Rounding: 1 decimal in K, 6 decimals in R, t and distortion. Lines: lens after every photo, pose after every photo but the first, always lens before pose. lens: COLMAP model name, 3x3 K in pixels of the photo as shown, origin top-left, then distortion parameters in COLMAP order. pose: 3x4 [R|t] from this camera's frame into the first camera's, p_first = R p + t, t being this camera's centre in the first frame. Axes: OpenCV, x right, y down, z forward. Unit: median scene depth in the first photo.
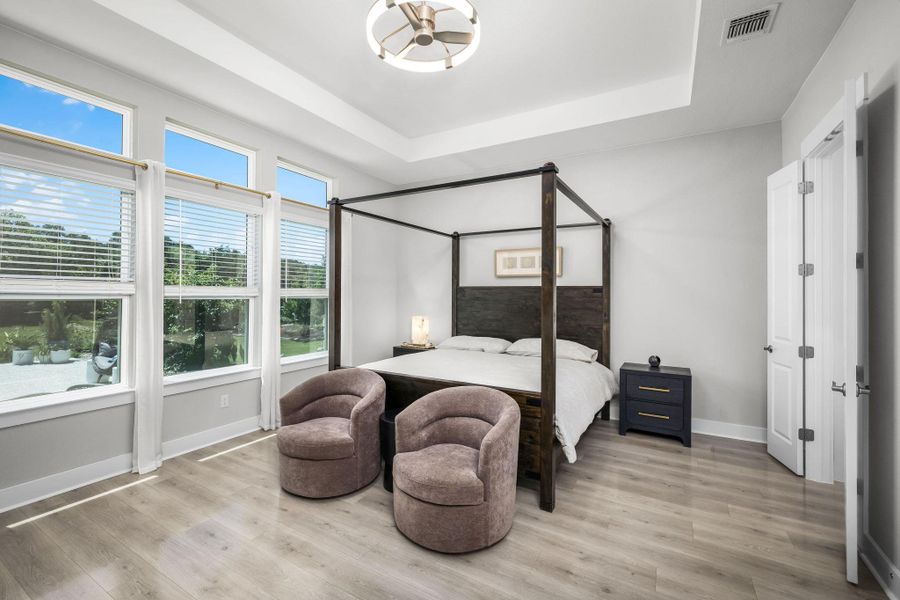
lens RADIAL K [[385.9, 0, 449.2], [0, 385.9, 294.9], [0, 0, 1]] dist [0.002109, 0.000588]
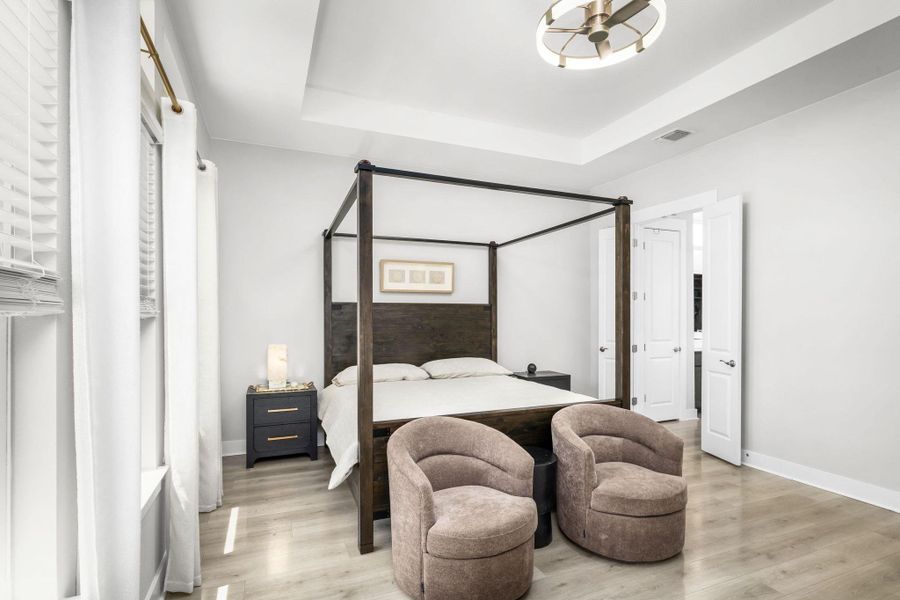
lens RADIAL K [[431.5, 0, 443.9], [0, 431.5, 318.0], [0, 0, 1]] dist [-0.002176, -0.000129]
pose [[0.605012, -0.011455, 0.796134, -0.591937], [-0.000927, 0.999886, 0.015091, -0.002799], [-0.796216, -0.009869, 0.604932, 0.348314]]
